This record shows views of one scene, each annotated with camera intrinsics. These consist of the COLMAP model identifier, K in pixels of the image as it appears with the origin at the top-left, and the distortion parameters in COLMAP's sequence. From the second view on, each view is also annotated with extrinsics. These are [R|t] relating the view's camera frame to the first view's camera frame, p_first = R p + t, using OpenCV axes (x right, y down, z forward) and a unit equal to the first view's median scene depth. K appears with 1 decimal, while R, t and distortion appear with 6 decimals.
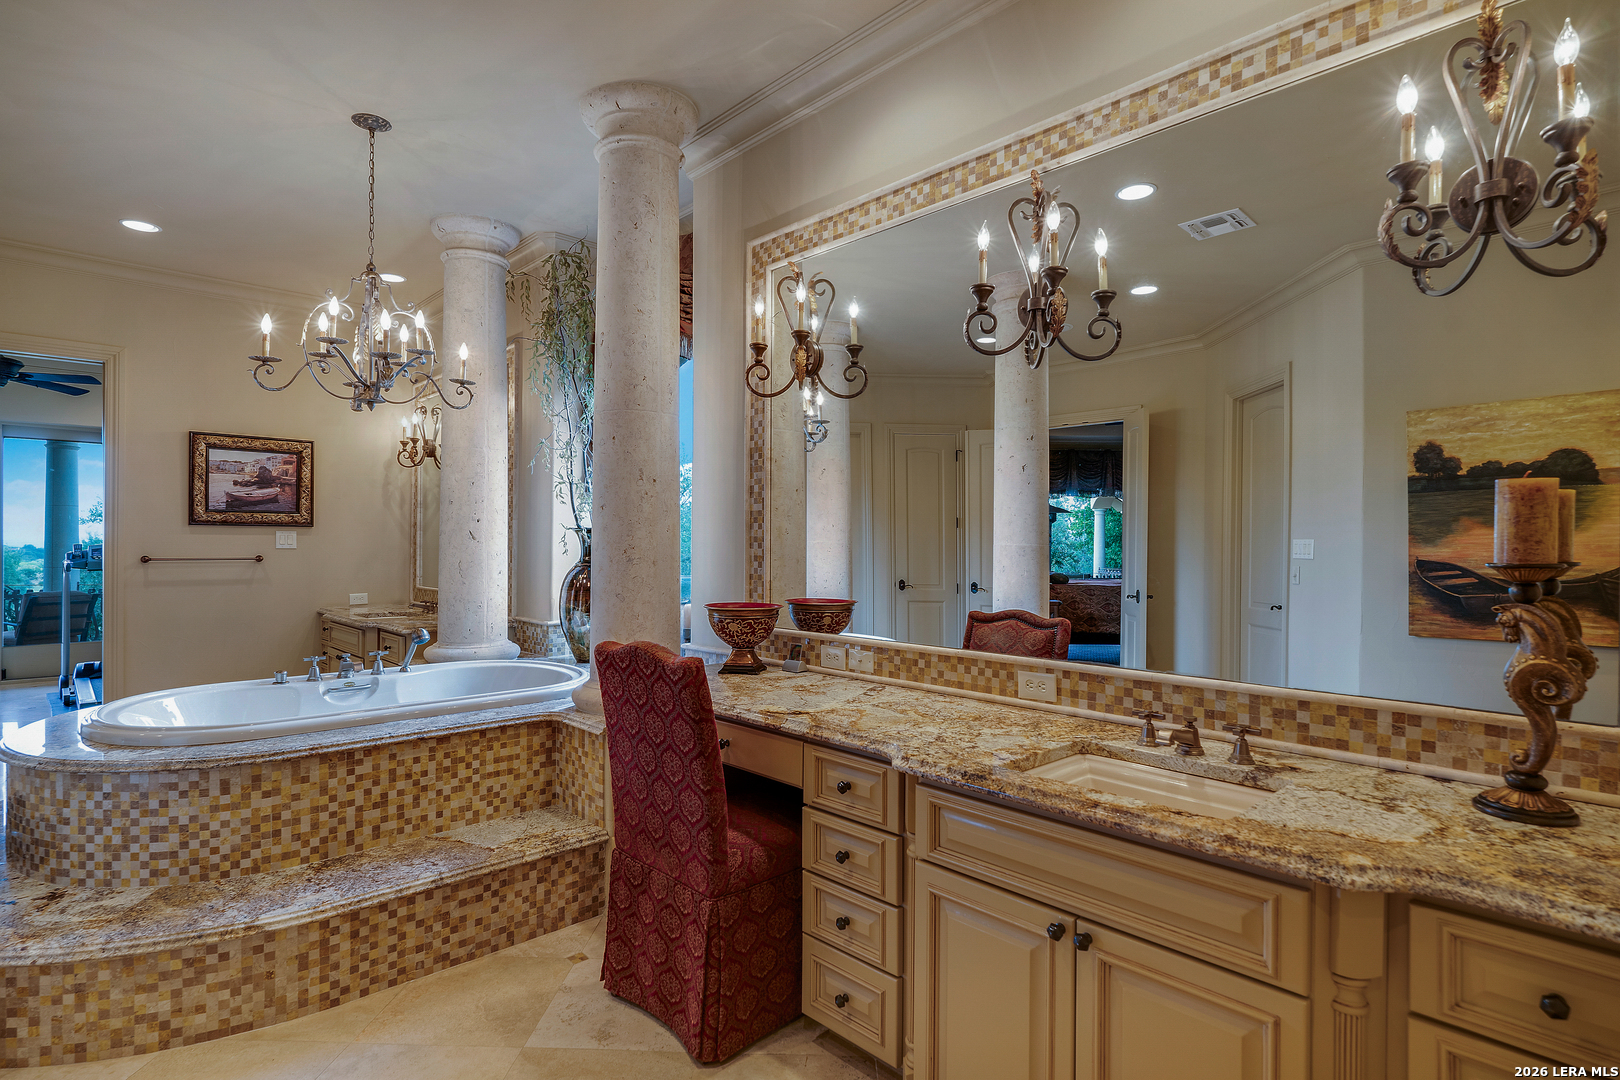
lens RADIAL K [[802.5, 0, 814.0], [0, 802.5, 543.8], [0, 0, 1]] dist [0.003581, 0.002833]
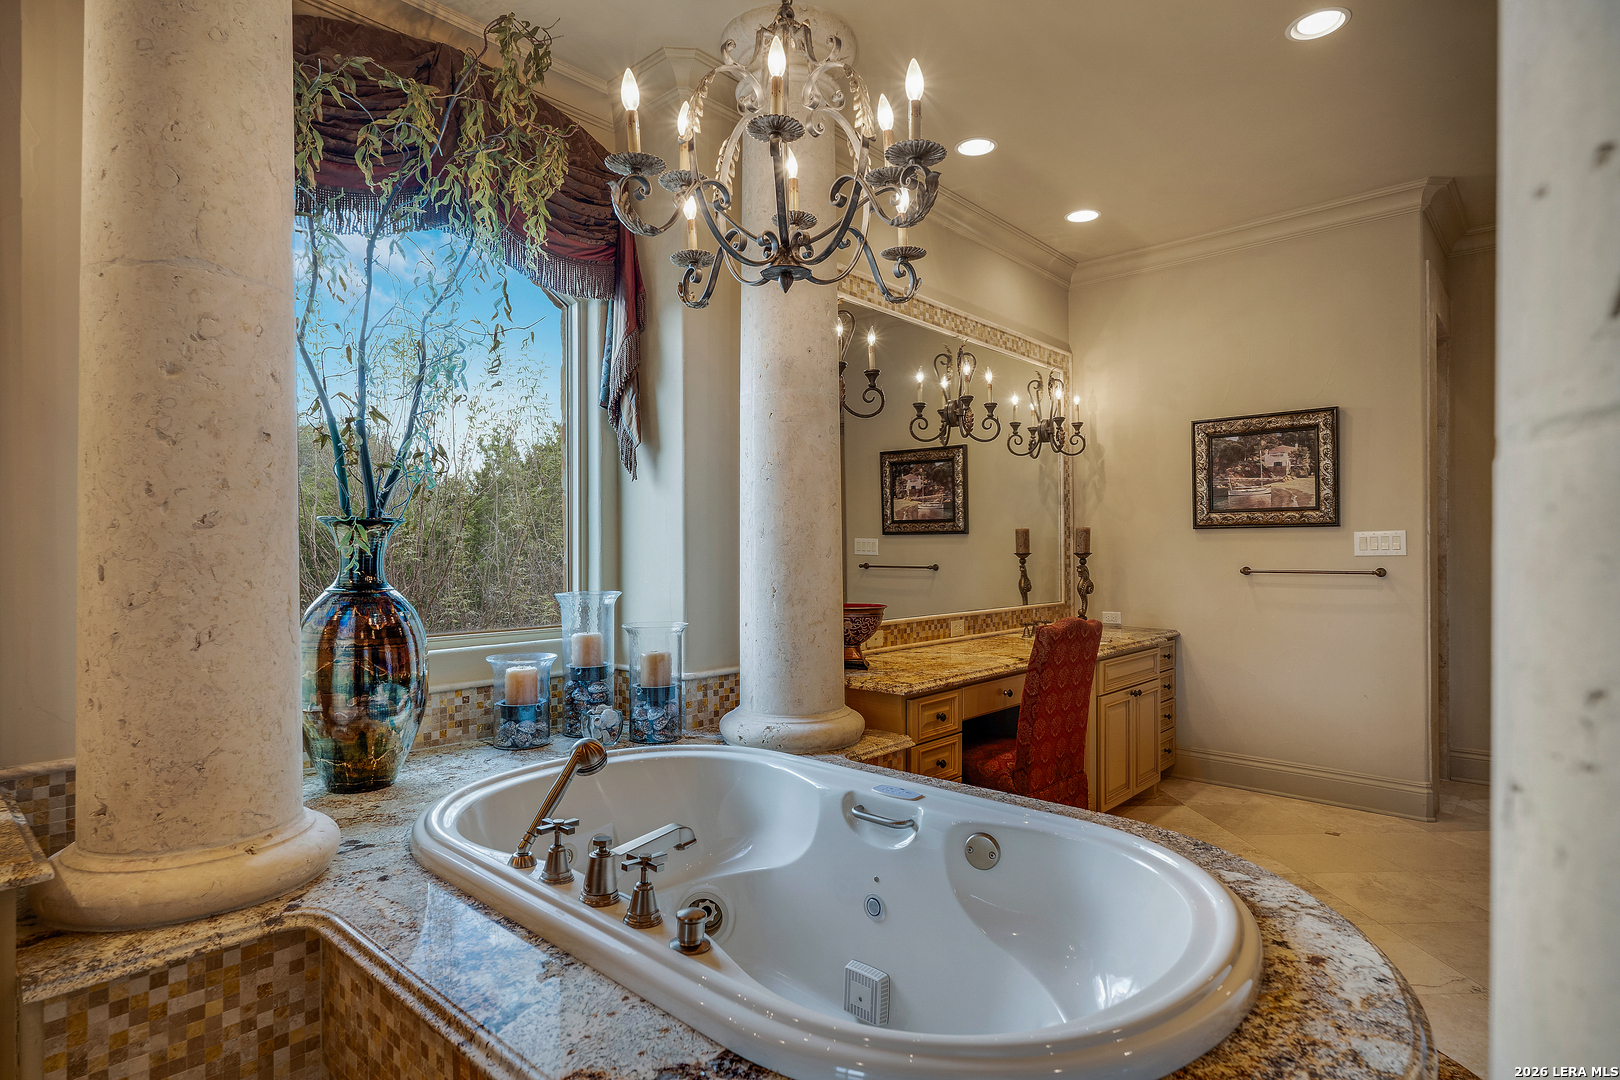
lens RADIAL K [[802.5, 0, 802.0], [0, 802.5, 542.2], [0, 0, 1]] dist [0.003581, 0.002833]
pose [[-0.032040, 0.001619, 0.999485, -1.075776], [-0.001030, 0.999998, -0.001653, -0.005603], [-0.999486, -0.001082, -0.032039, 1.019477]]
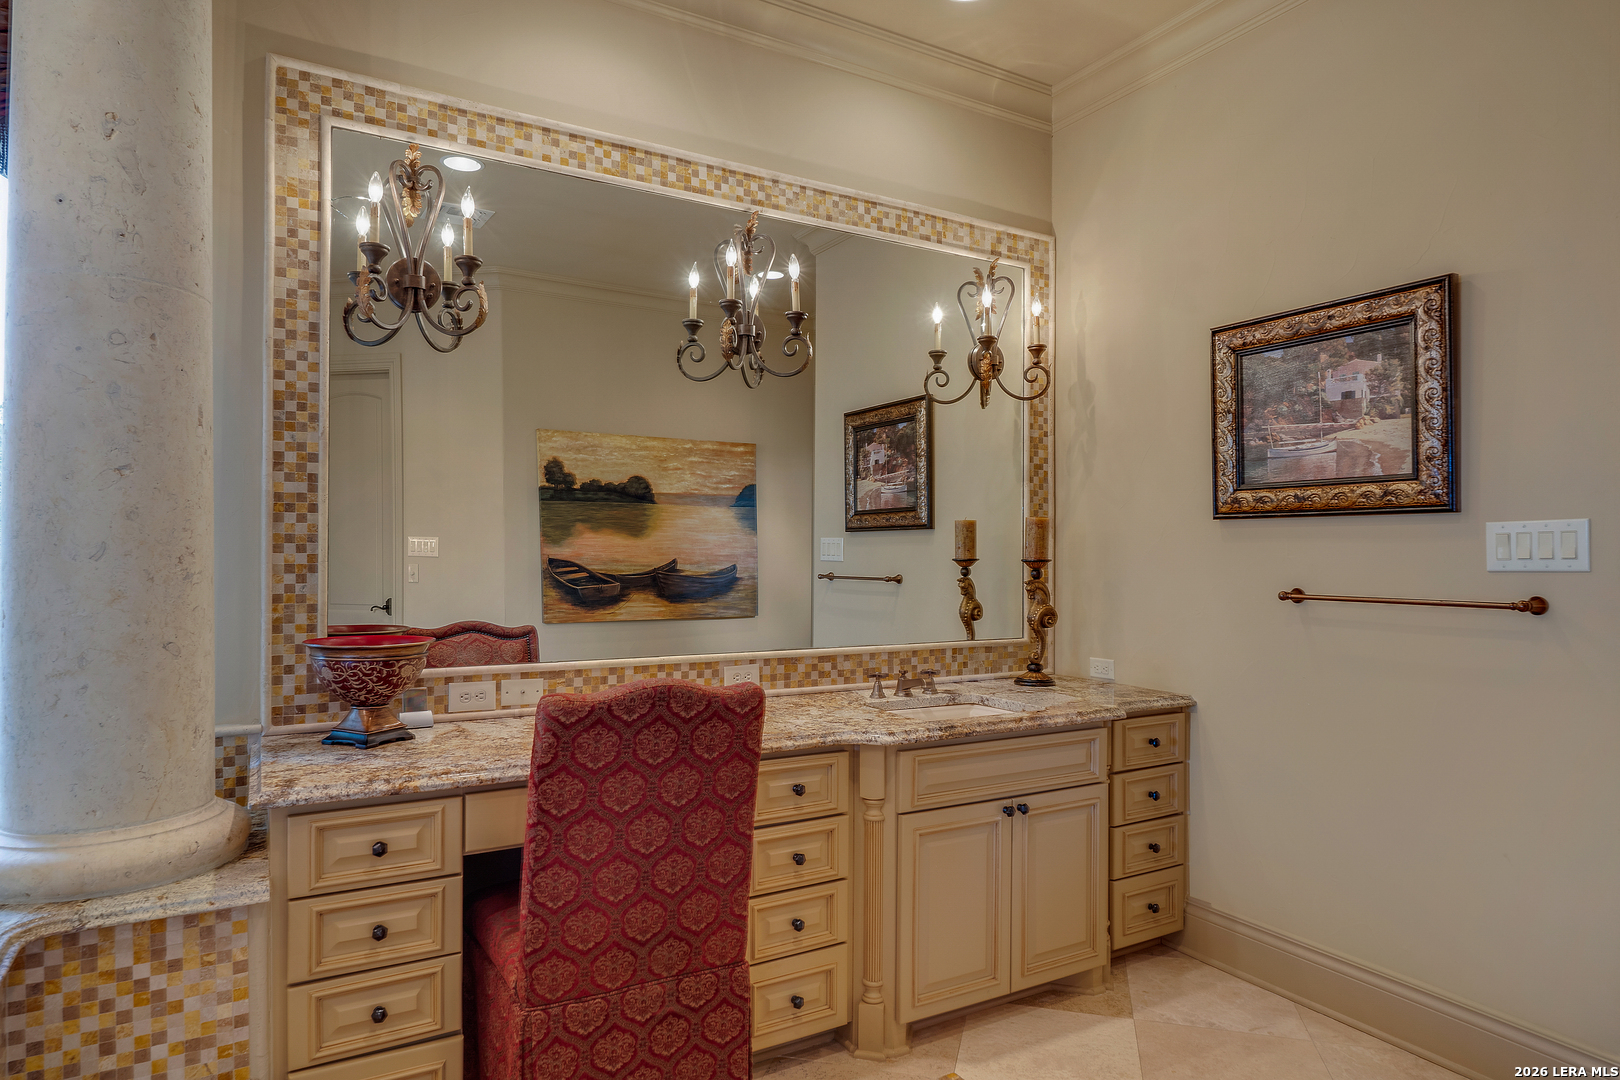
lens RADIAL K [[921.8, 0, 814.7], [0, 921.8, 544.1], [0, 0, 1]] dist [-0.000714, 0.003492]
pose [[0.261097, 0.002896, 0.965308, -0.665728], [-0.007319, 0.999973, -0.001020, -0.003341], [-0.965285, -0.006799, 0.261112, 0.419923]]
